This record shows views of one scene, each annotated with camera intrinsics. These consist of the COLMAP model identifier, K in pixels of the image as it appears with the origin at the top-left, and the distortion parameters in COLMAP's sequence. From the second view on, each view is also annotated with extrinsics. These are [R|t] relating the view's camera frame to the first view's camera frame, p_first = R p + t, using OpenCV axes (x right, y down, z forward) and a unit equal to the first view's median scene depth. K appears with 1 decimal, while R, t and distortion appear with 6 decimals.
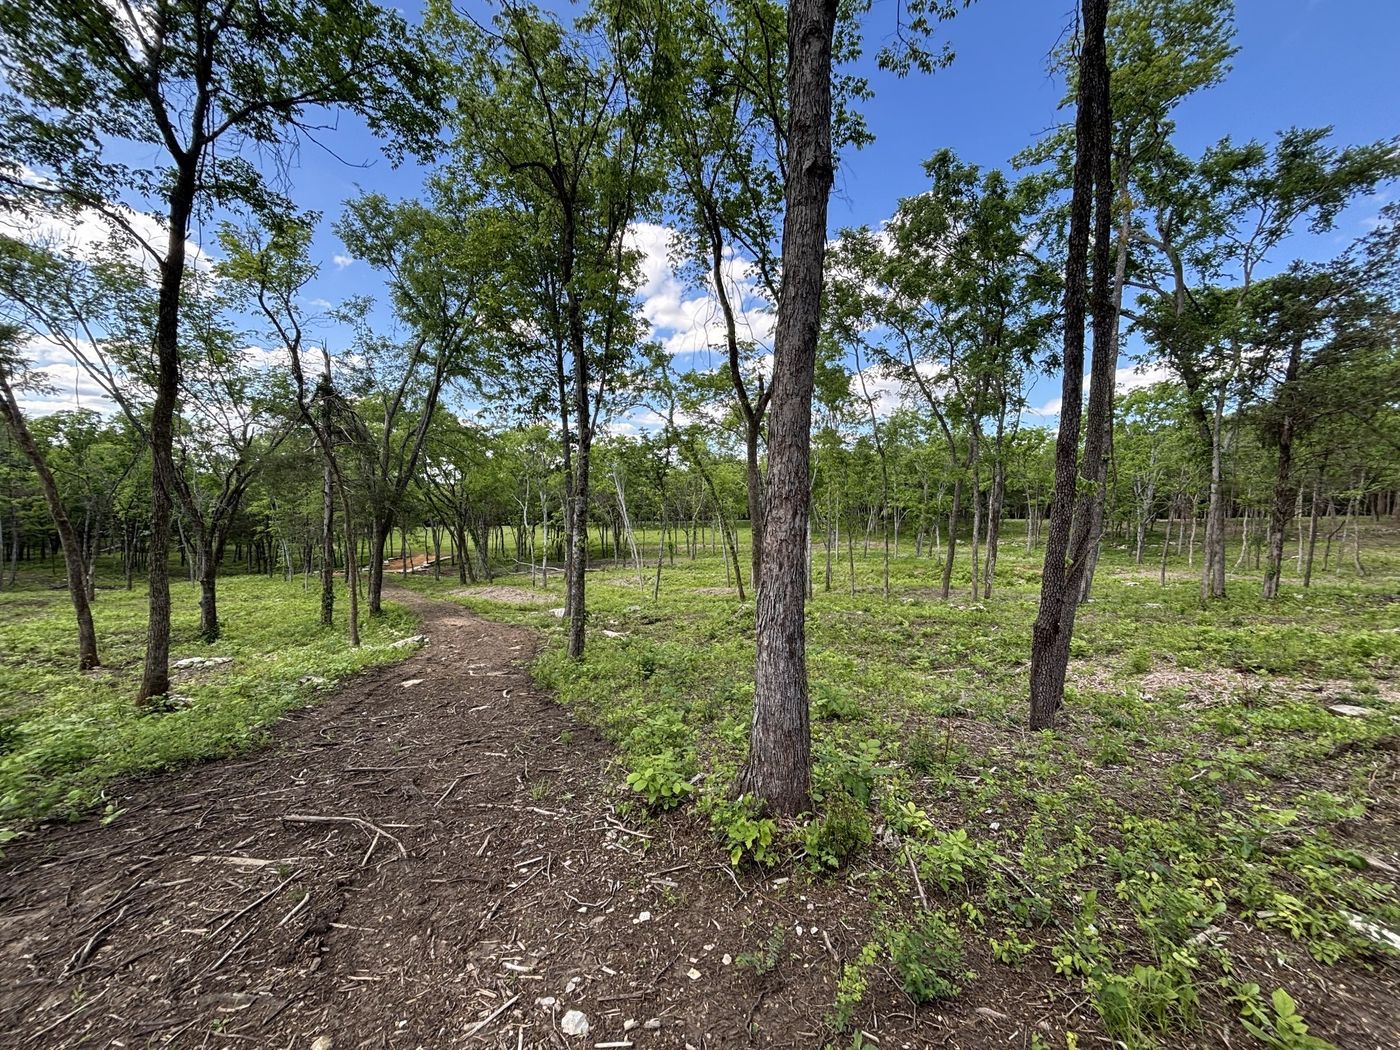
lens RADIAL K [[518.0, 0, 704.1], [0, 518.0, 524.4], [0, 0, 1]] dist [-0.037458, 0.003370]
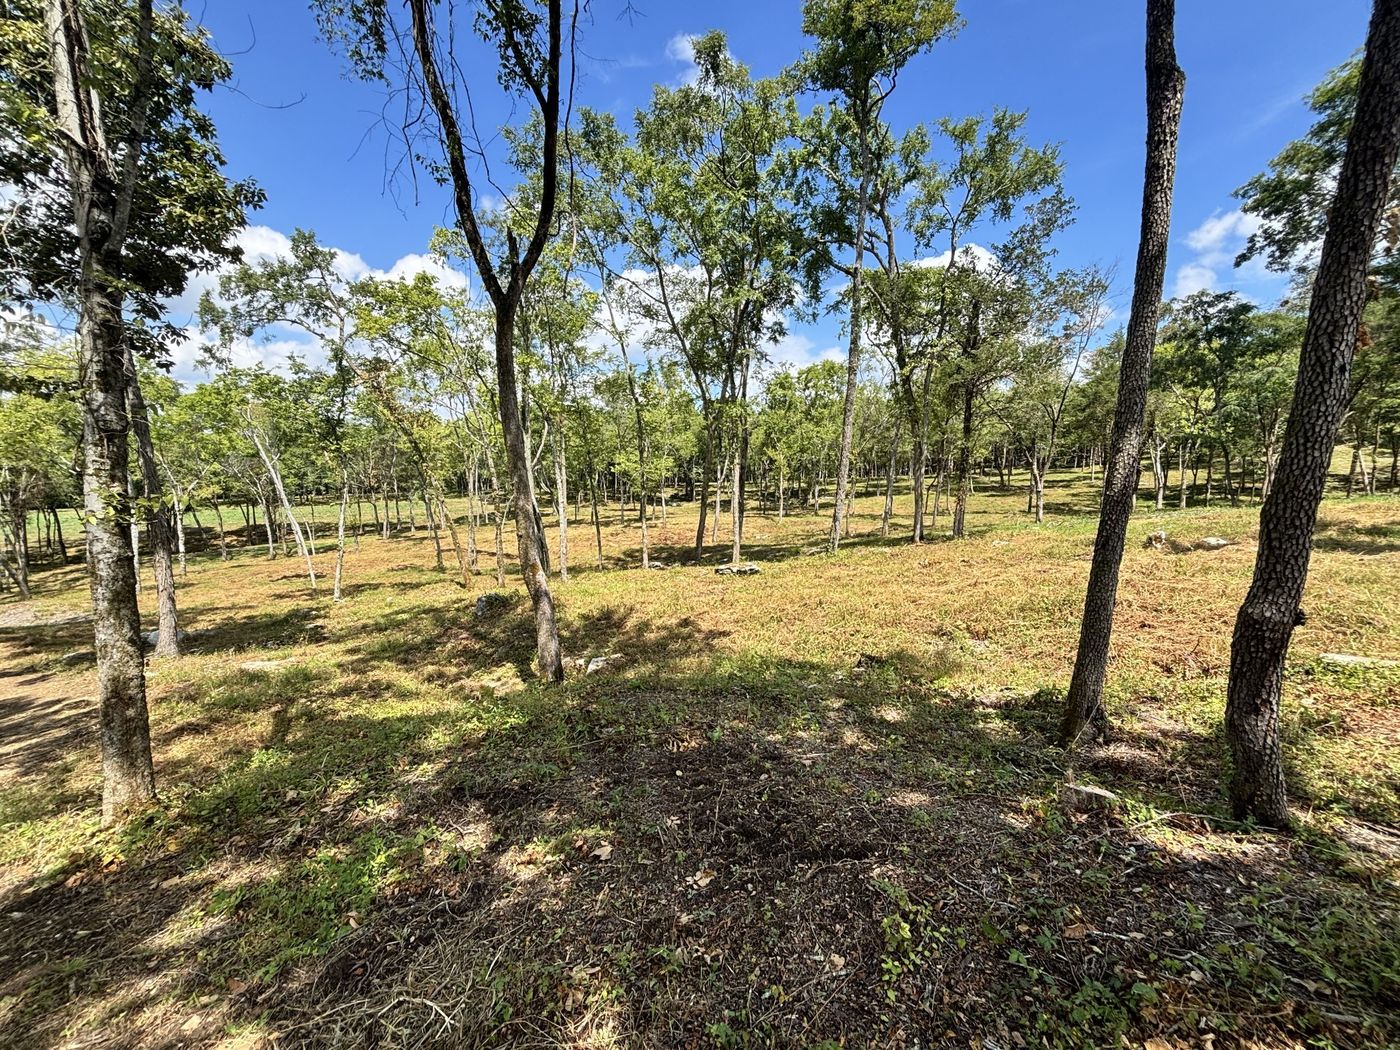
lens RADIAL K [[518.0, 0, 704.1], [0, 518.0, 524.4], [0, 0, 1]] dist [-0.037458, 0.003370]
pose [[0.855753, -0.069123, 0.512747, -0.007289], [0.033796, 0.996387, 0.077919, 0.001588], [-0.516280, -0.049350, 0.854997, 0.135795]]
